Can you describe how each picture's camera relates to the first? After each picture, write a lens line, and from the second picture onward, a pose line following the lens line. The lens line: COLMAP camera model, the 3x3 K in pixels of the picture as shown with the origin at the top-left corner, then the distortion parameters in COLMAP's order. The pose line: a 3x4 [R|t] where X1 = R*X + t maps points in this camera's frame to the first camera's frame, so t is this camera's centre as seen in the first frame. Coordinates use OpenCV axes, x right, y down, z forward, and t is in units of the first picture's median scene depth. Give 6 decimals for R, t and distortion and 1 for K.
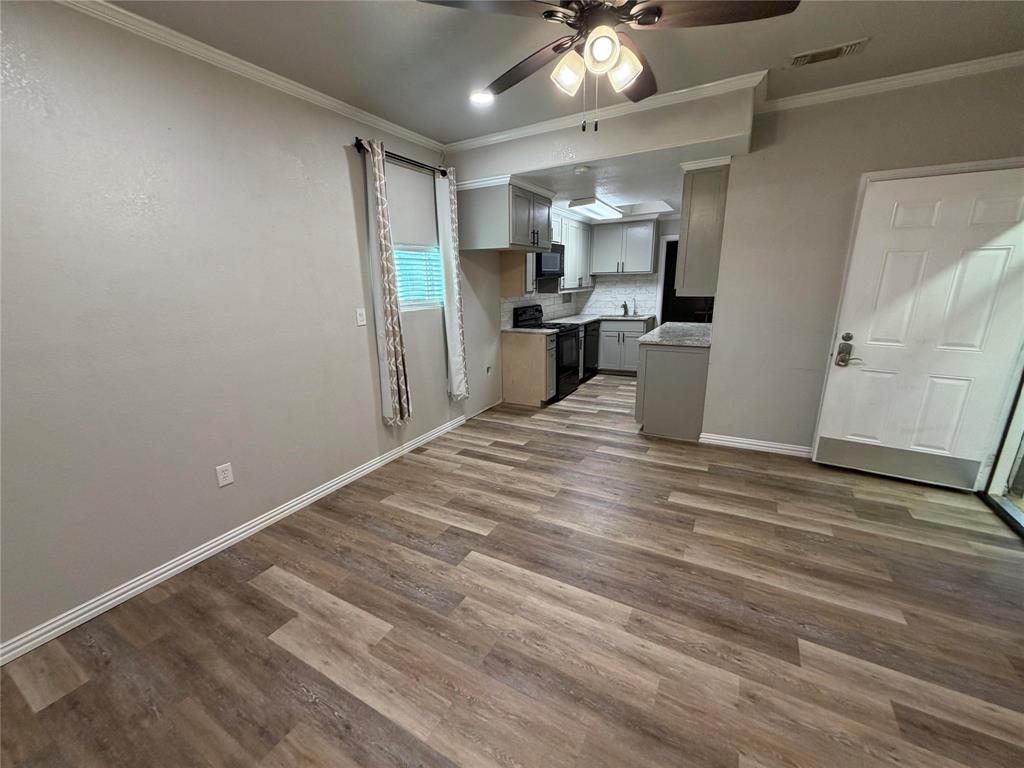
lens RADIAL K [[406.7, 0, 510.6], [0, 406.7, 383.2], [0, 0, 1]] dist [0.000953, -0.001513]
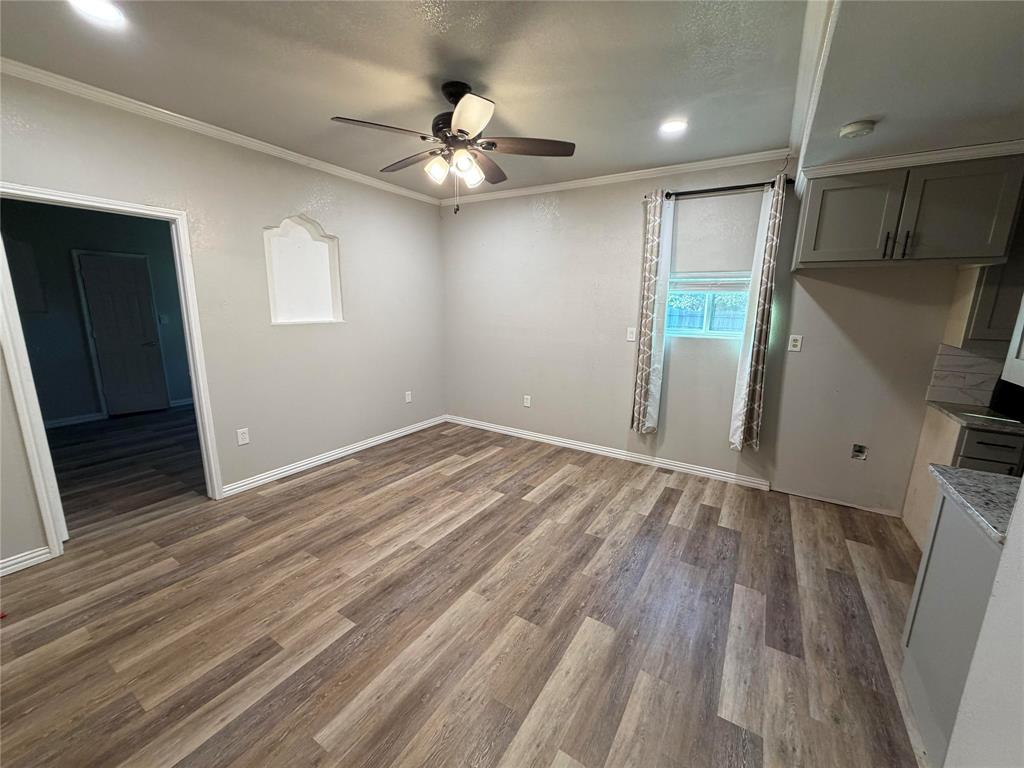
lens RADIAL K [[406.7, 0, 510.7], [0, 406.7, 384.6], [0, 0, 1]] dist [0.000953, -0.001513]
pose [[-0.039361, 0.223349, -0.973944, 0.963600], [-0.261134, 0.938527, 0.225780, -0.219299], [0.964500, 0.263216, 0.021383, 0.709433]]
